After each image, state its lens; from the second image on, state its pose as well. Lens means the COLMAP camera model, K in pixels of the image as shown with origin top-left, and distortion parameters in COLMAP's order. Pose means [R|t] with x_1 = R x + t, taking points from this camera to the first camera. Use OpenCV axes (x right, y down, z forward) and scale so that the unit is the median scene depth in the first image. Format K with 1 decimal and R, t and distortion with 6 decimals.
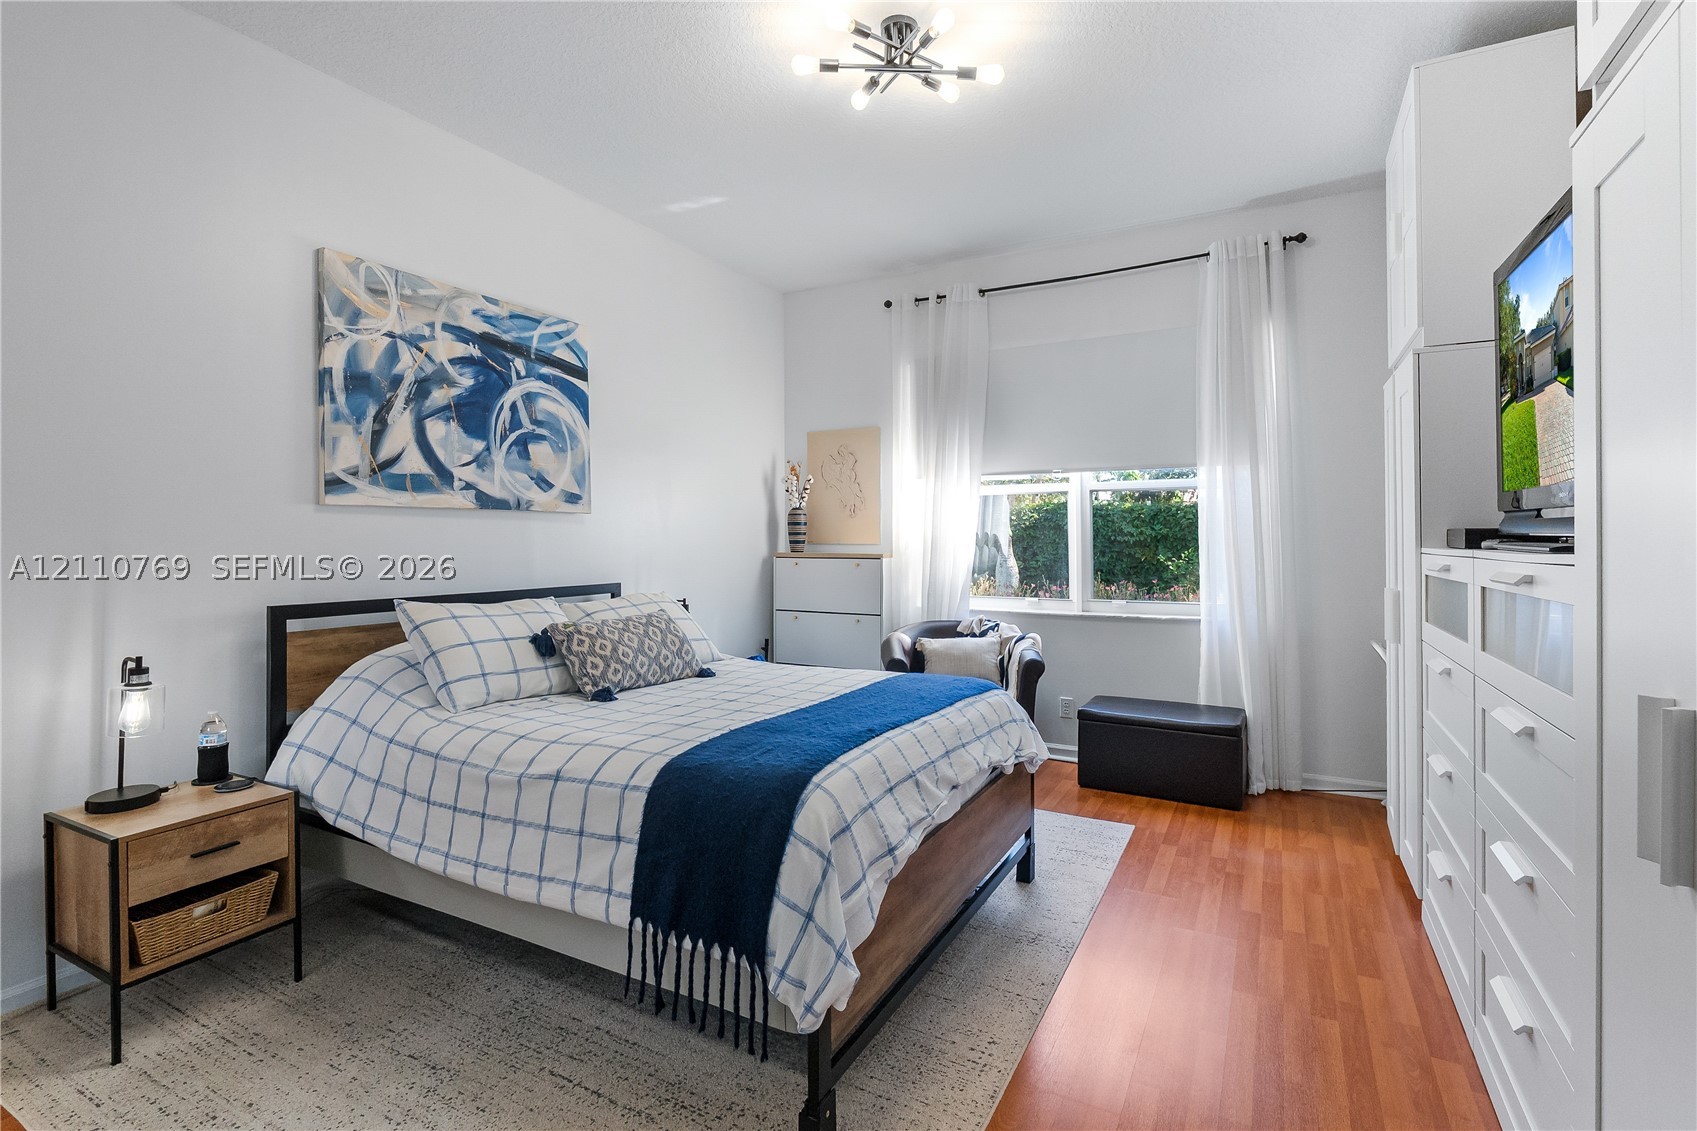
lens RADIAL K [[800.1, 0, 855.5], [0, 800.1, 540.9], [0, 0, 1]] dist [-0.010996, -0.000029]
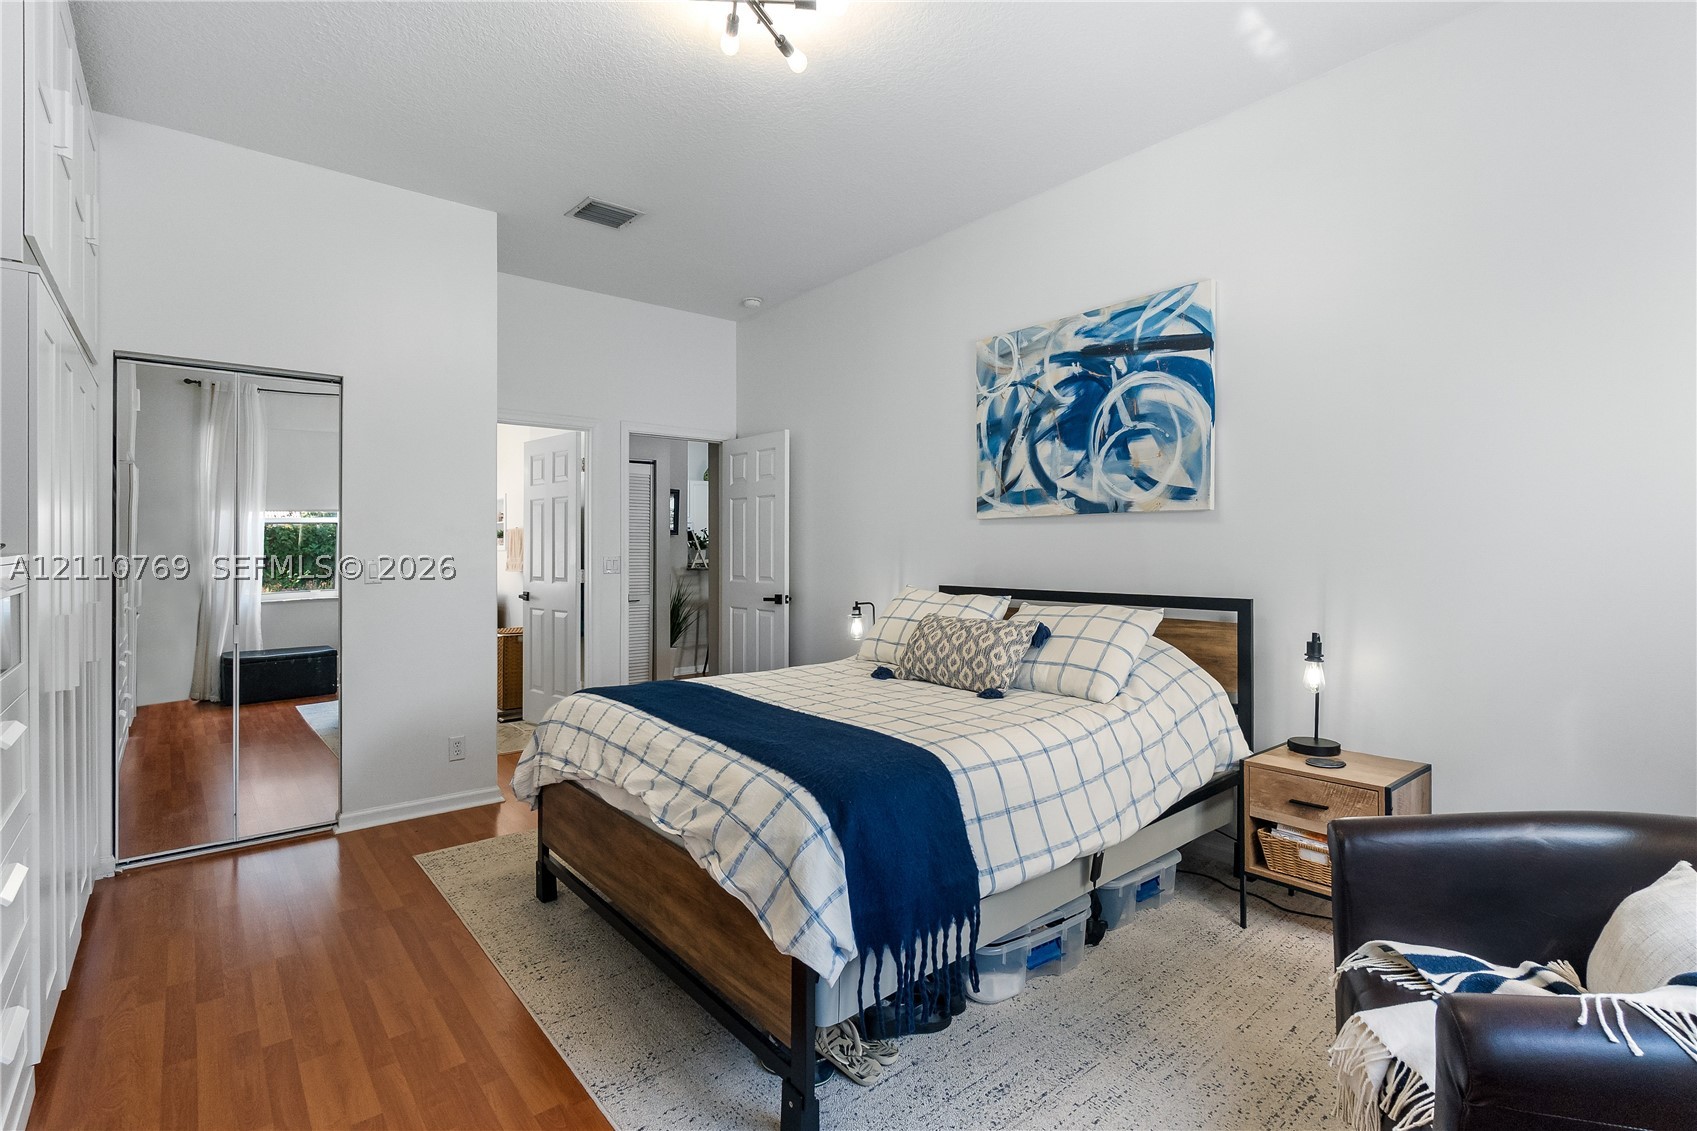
lens RADIAL K [[783.3, 0, 844.5], [0, 783.3, 556.1], [0, 0, 1]] dist [-0.003153, 0.000187]
pose [[-0.370538, 0.009196, -0.928772, 0.626320], [-0.001739, 0.999942, 0.010595, 0.005510], [0.928816, 0.005541, -0.370501, 1.097345]]
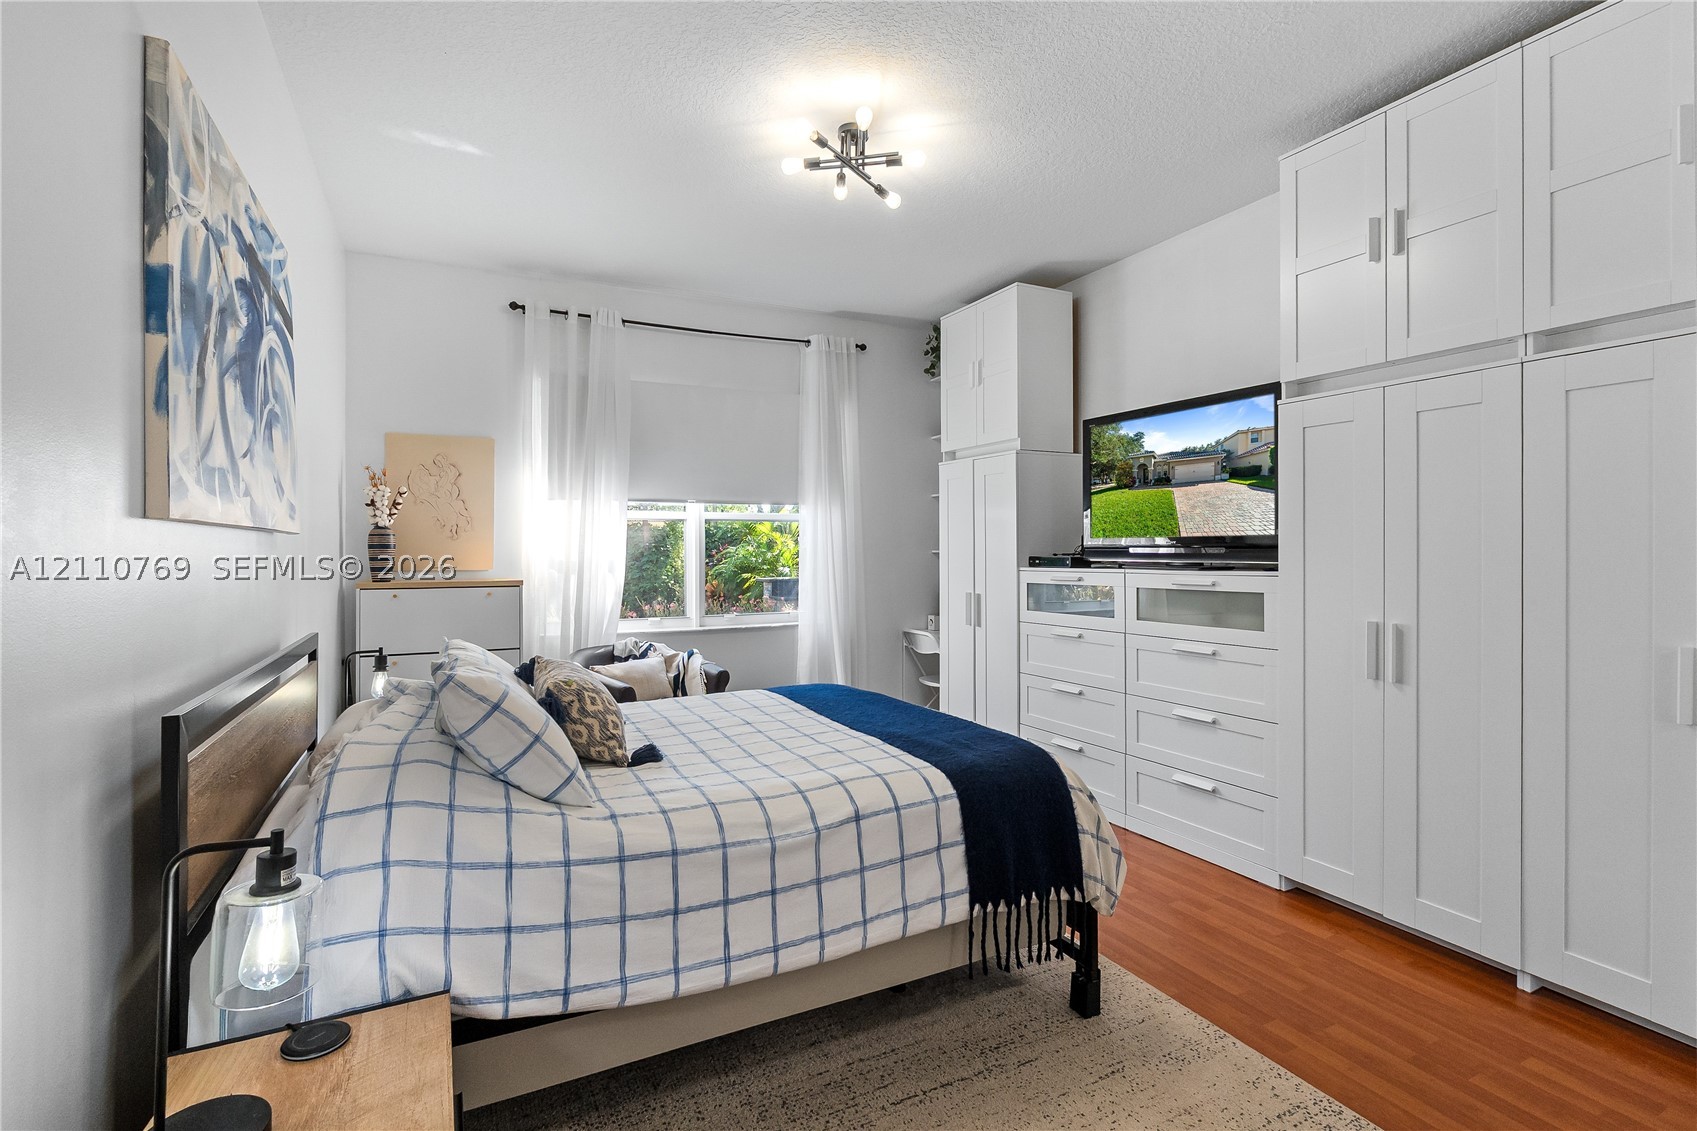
lens RADIAL K [[783.3, 0, 844.5], [0, 783.3, 556.1], [0, 0, 1]] dist [-0.003153, 0.000187]
pose [[0.579284, -0.003741, 0.815117, -0.701402], [0.005306, 0.999986, 0.000819, -0.015901], [-0.815108, 0.003851, 0.579296, 0.272112]]
